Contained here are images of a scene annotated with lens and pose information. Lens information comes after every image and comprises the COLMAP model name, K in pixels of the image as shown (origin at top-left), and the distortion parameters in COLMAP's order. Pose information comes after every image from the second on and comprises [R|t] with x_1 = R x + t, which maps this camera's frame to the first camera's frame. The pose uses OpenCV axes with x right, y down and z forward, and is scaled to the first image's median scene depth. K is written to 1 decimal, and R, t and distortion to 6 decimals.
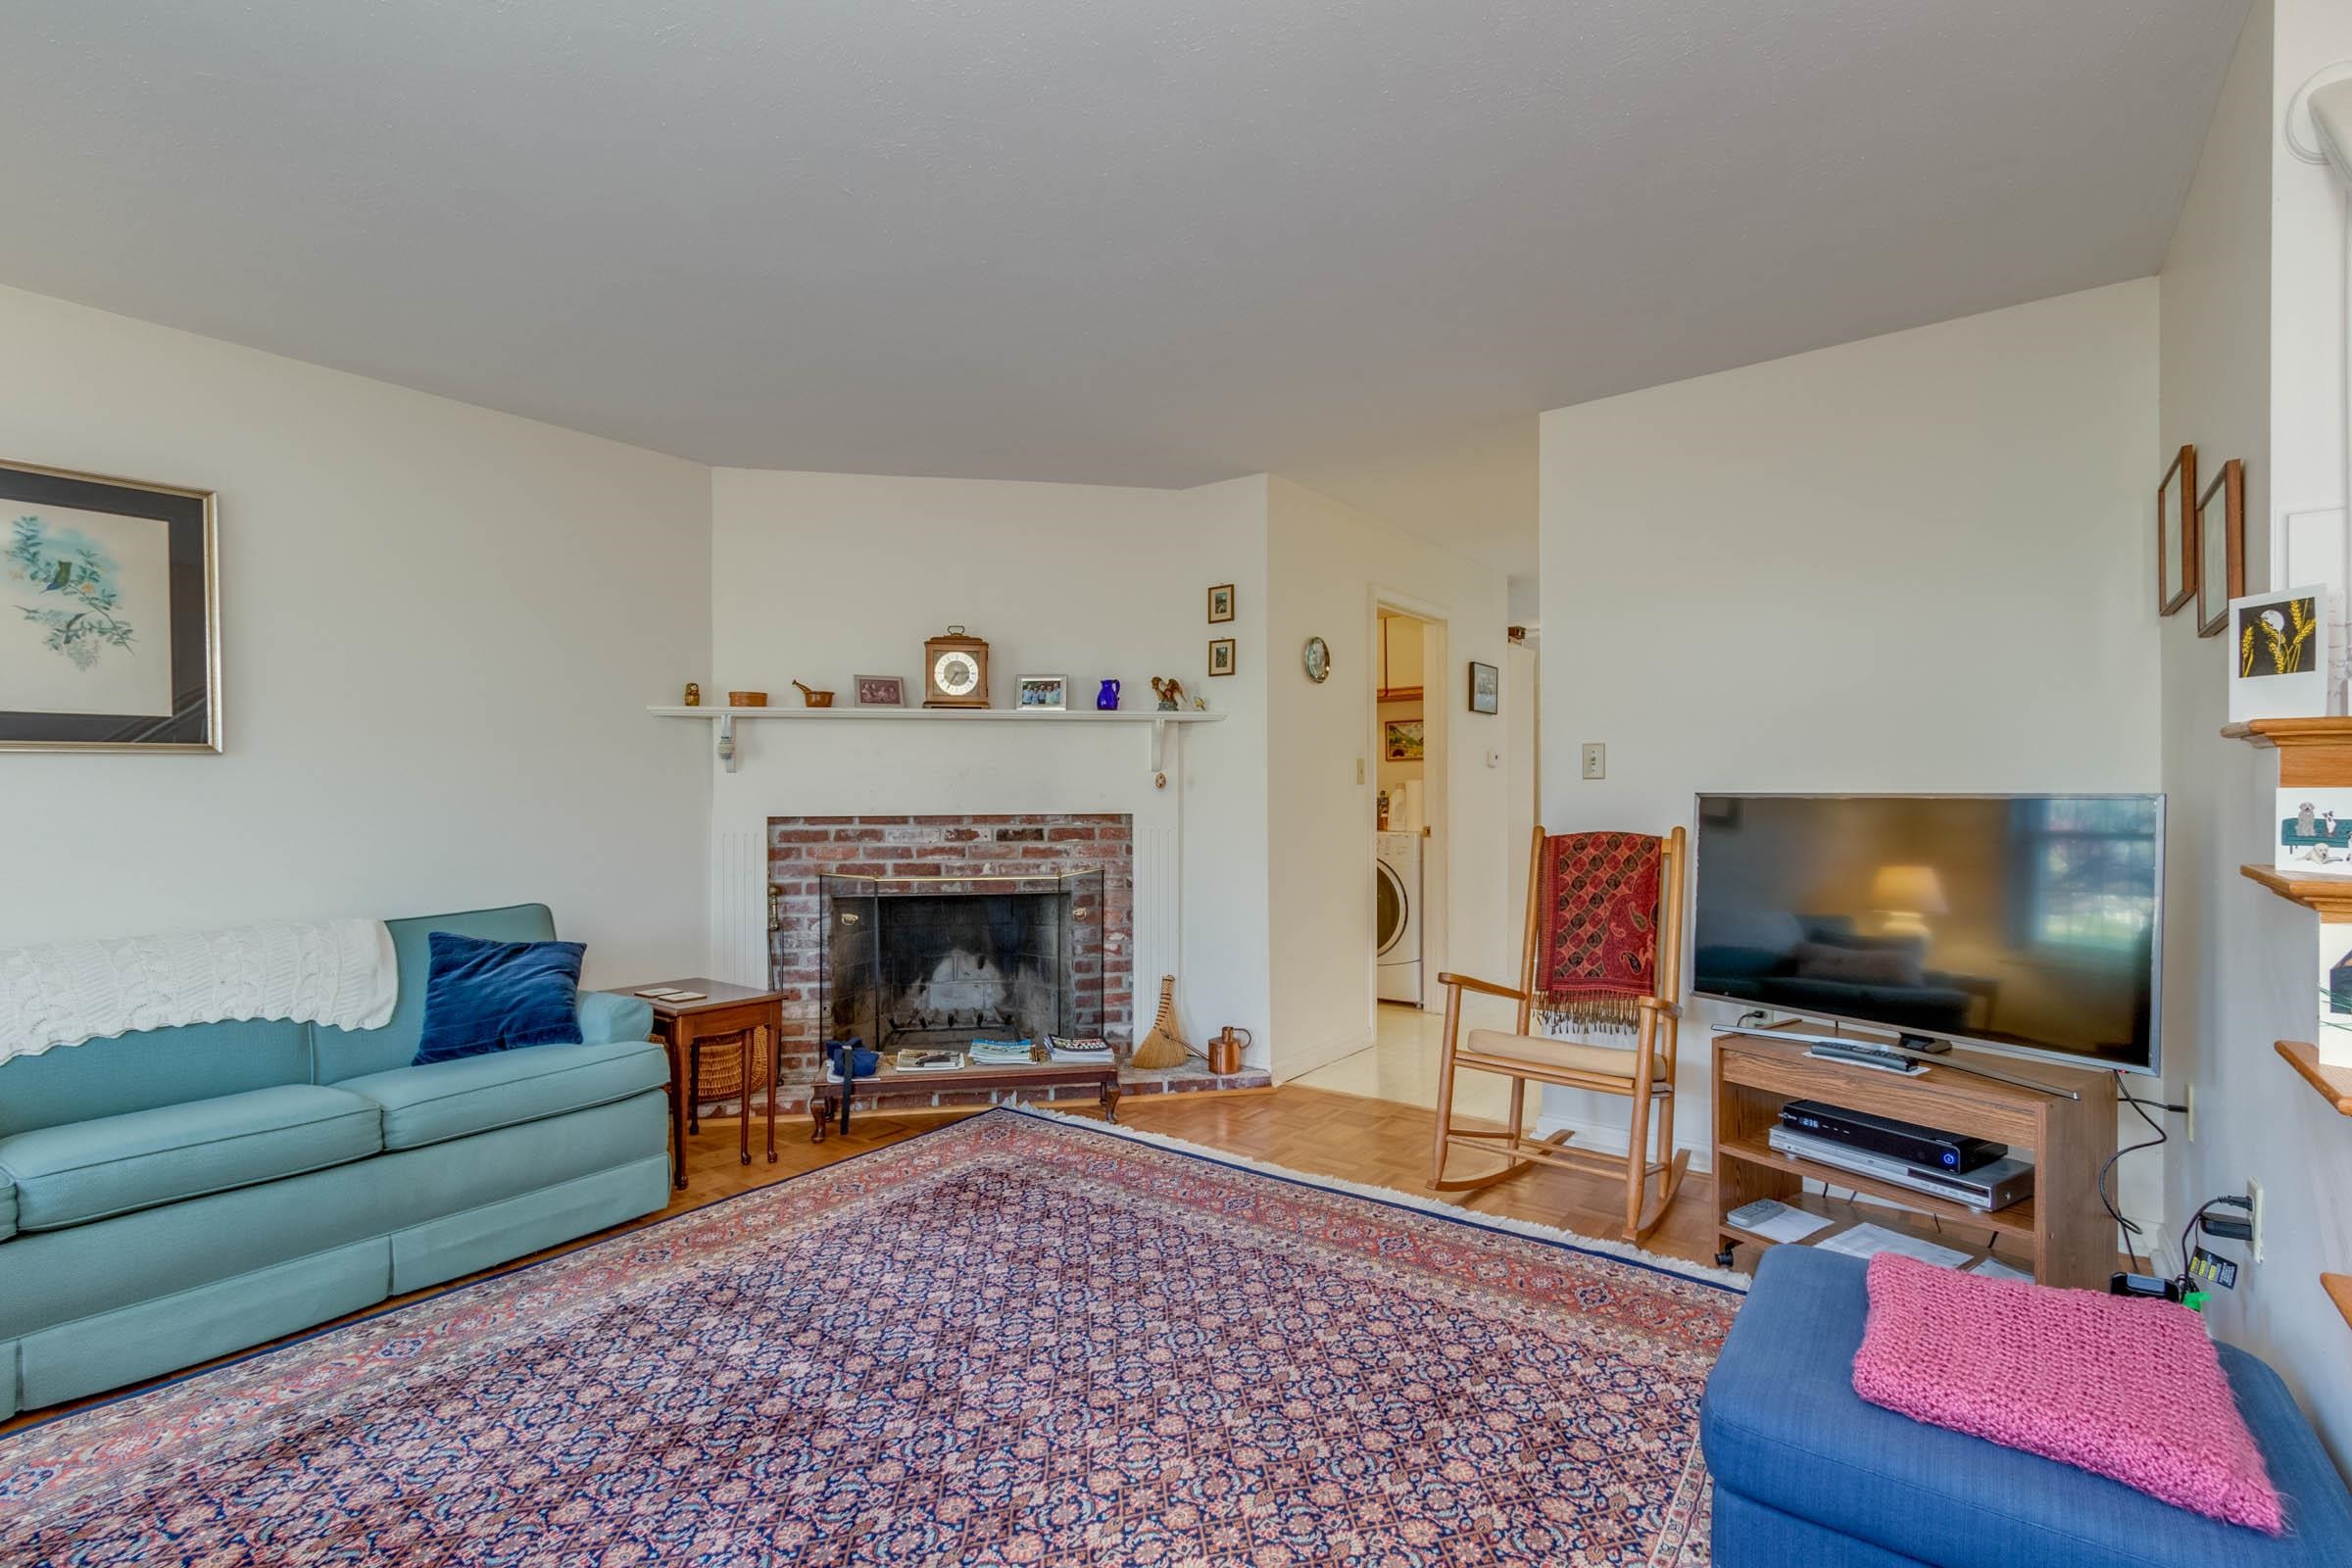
lens RADIAL K [[1062.6, 0, 1162.7], [0, 1062.6, 790.2], [0, 0, 1]] dist [0.005515, -0.001531]
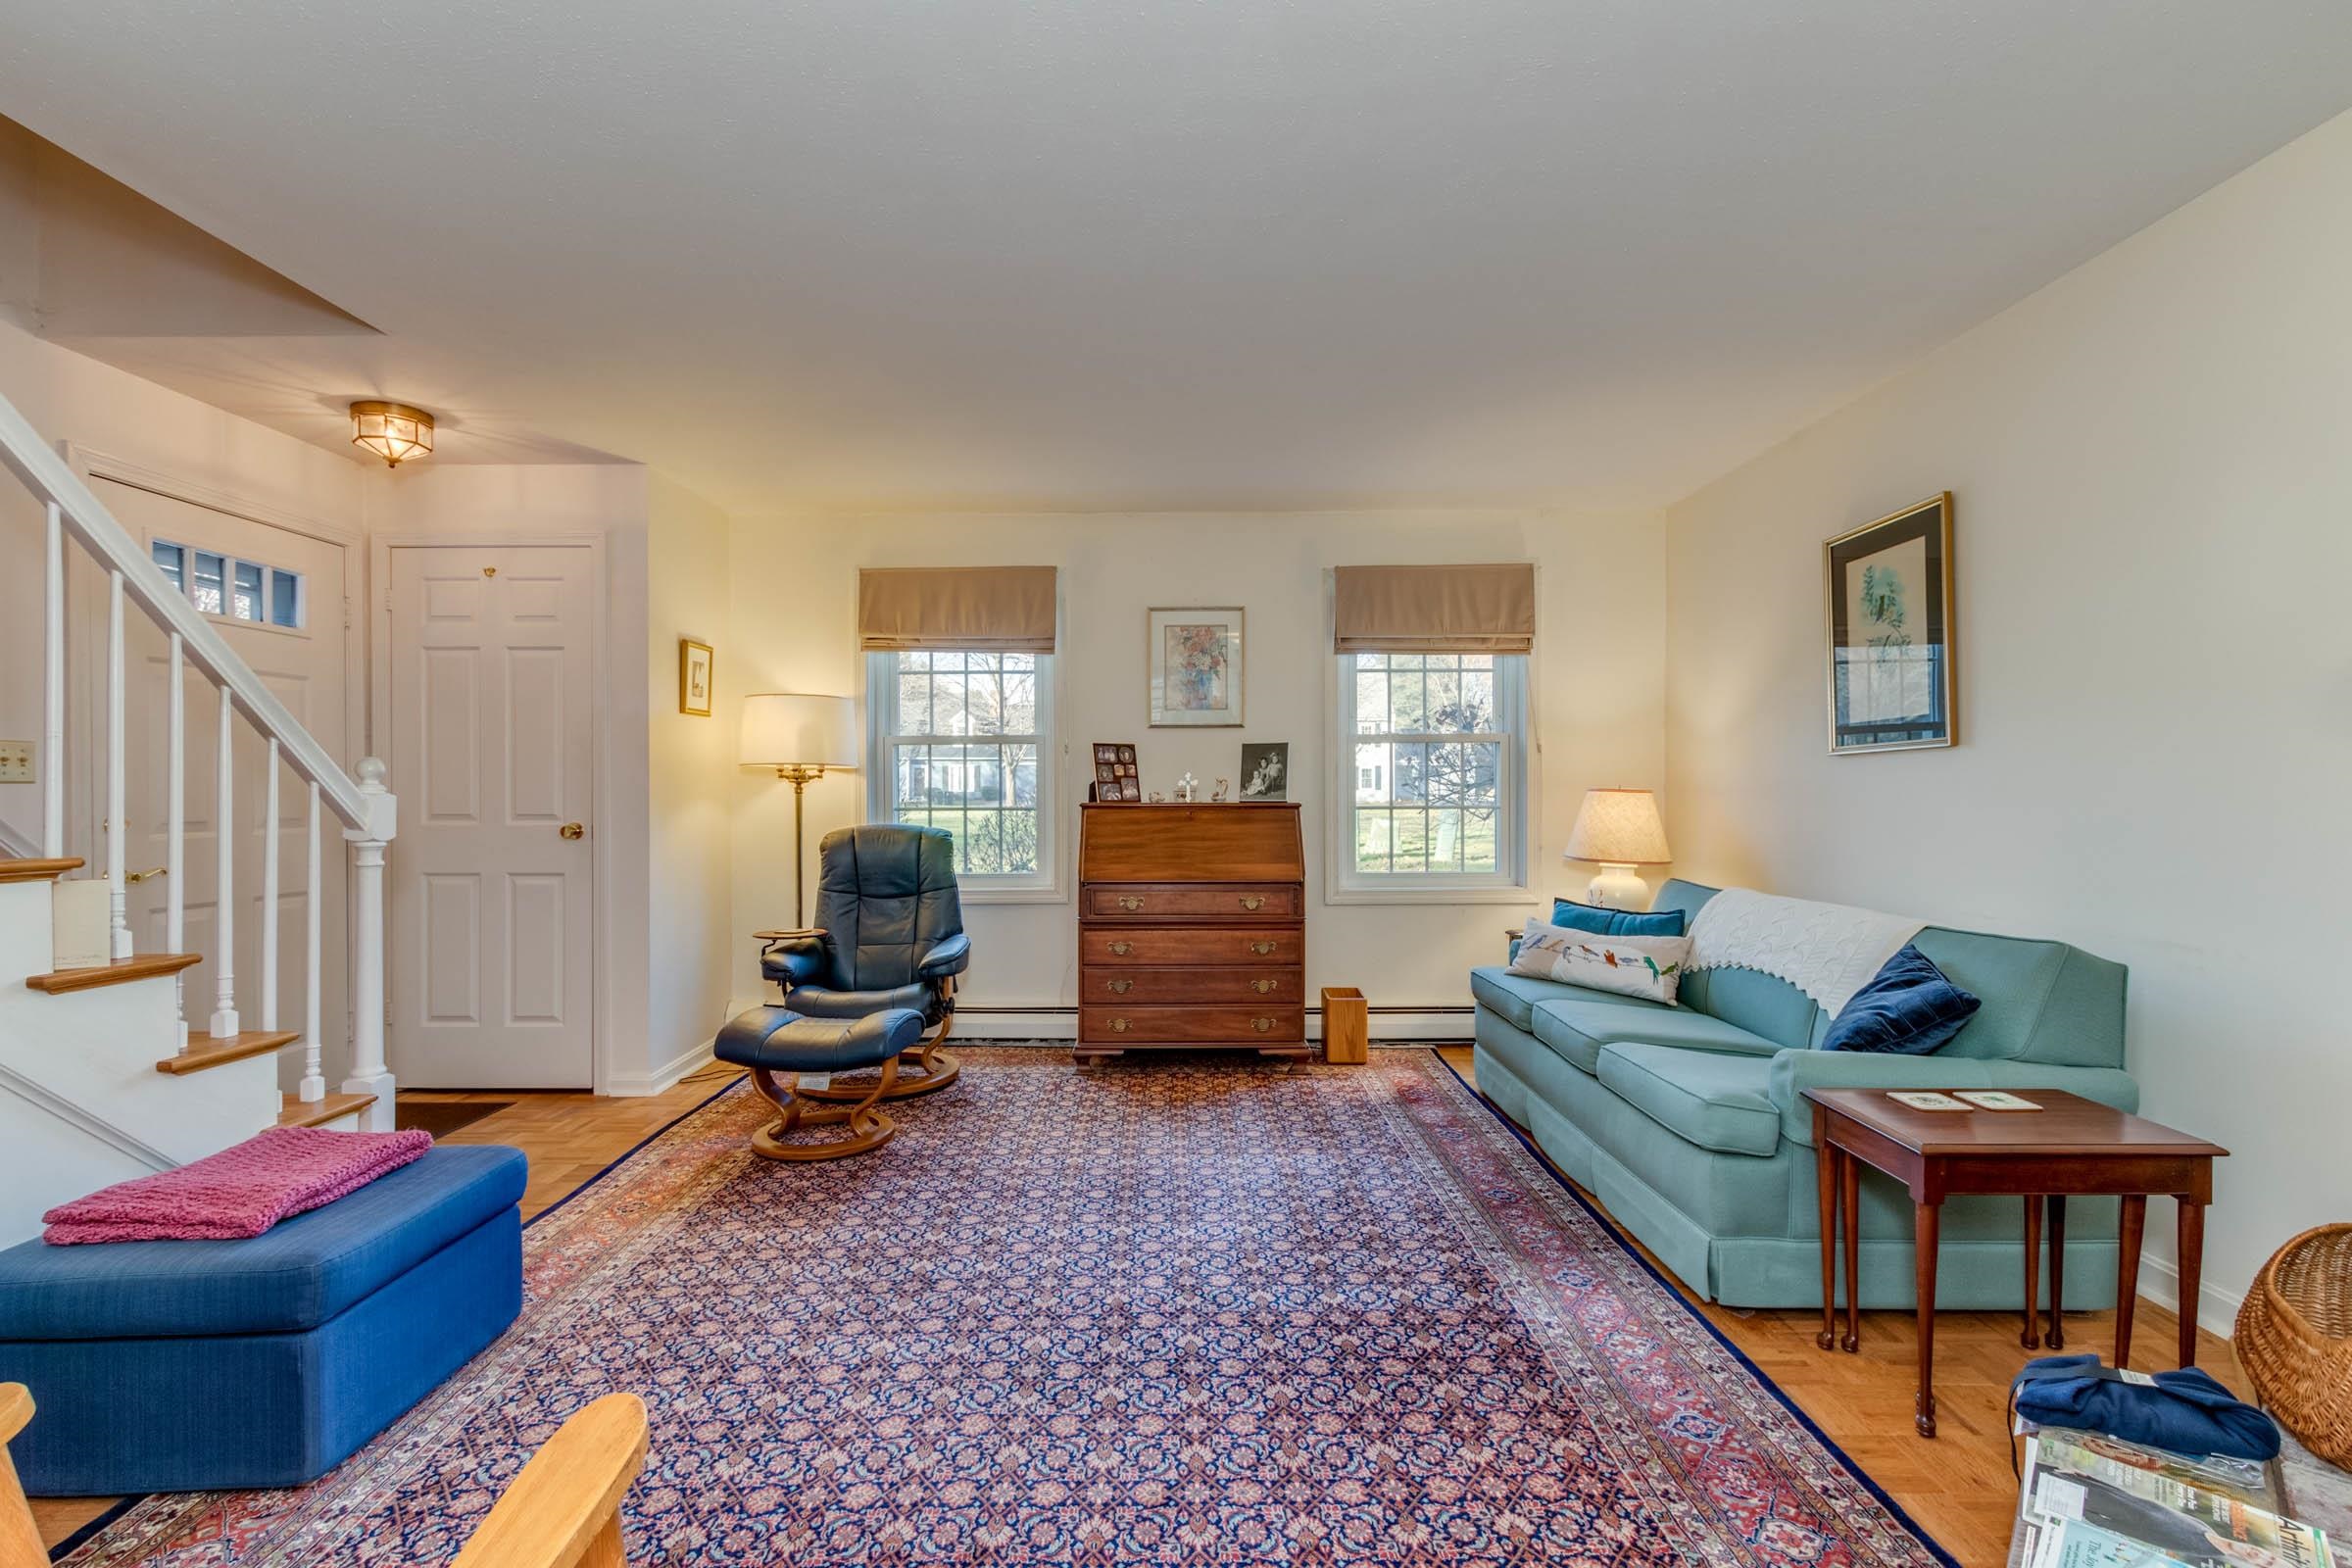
lens RADIAL K [[1062.6, 0, 1175.5], [0, 1062.6, 790.8], [0, 0, 1]] dist [0.005515, -0.001531]
pose [[-0.788321, 0.008455, -0.615206, 0.320607], [0.011367, 0.999935, -0.000824, 0.001176], [0.615159, -0.007643, -0.788366, 1.305556]]
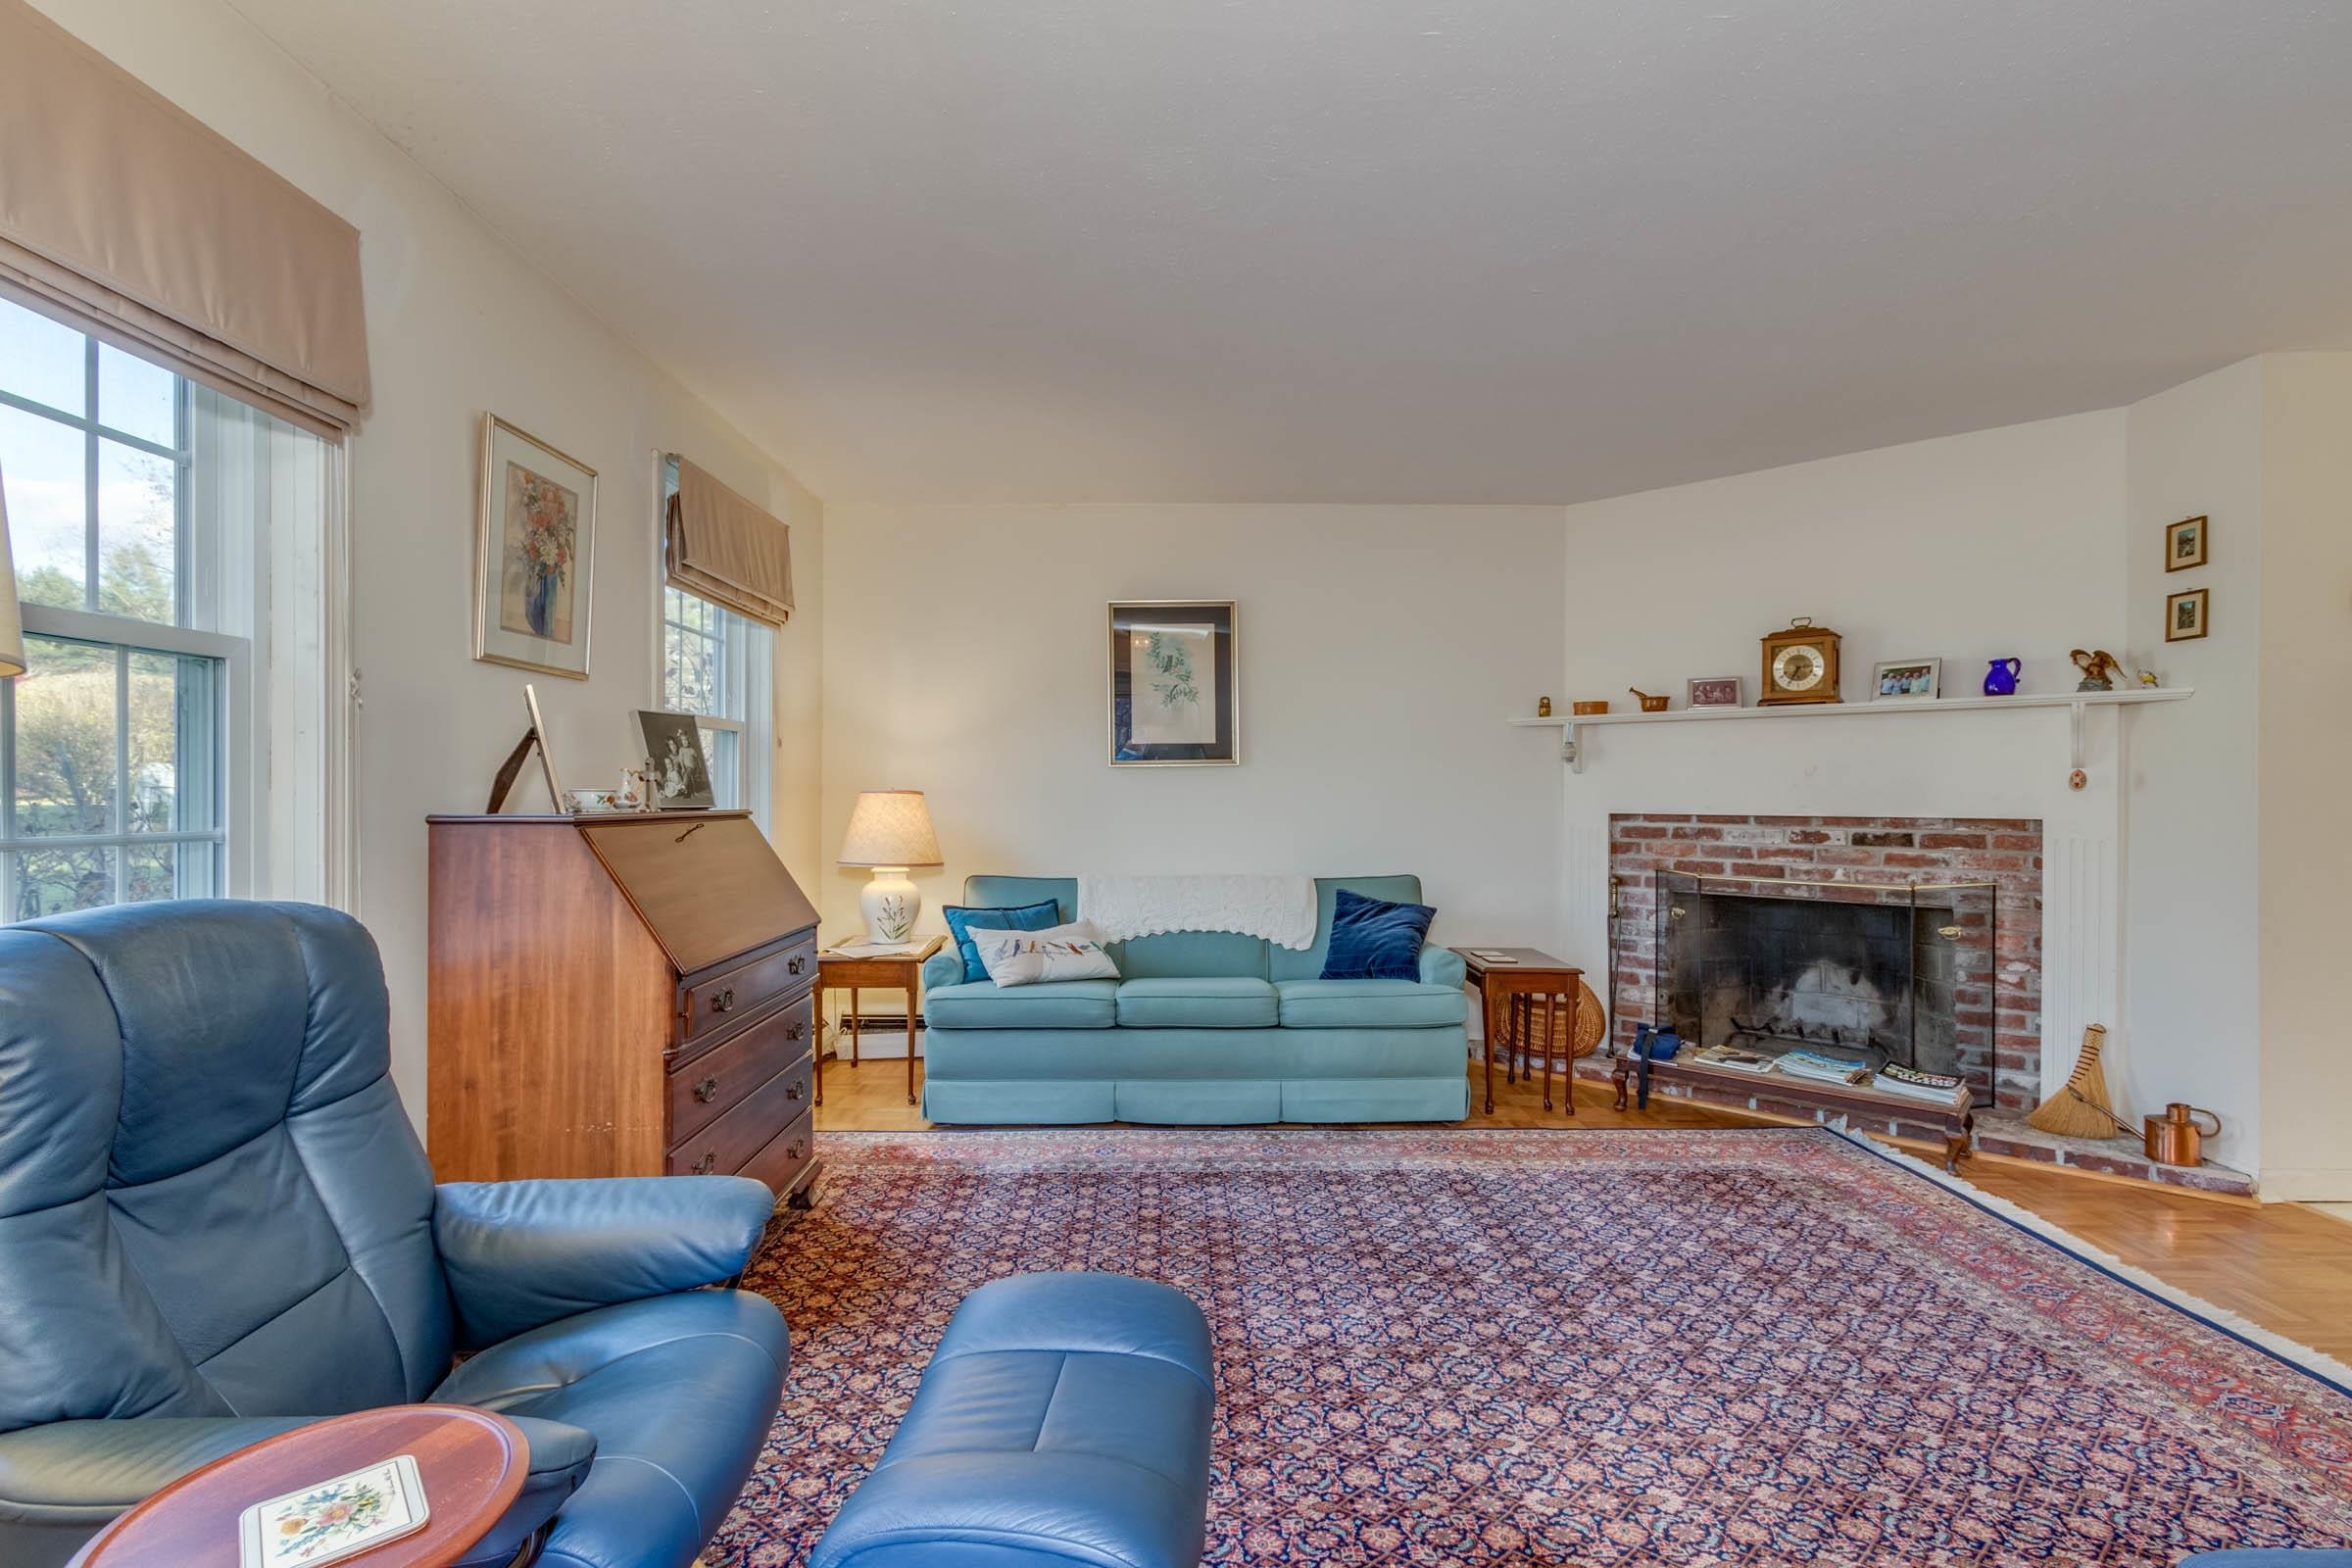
lens RADIAL K [[1062.6, 0, 1177.9], [0, 1062.6, 795.7], [0, 0, 1]] dist [0.005515, -0.001531]
pose [[0.616166, 0.009065, -0.787564, 0.293784], [-0.001797, 0.999947, 0.010104, -0.004932], [0.787614, -0.004810, 0.616150, -0.040401]]
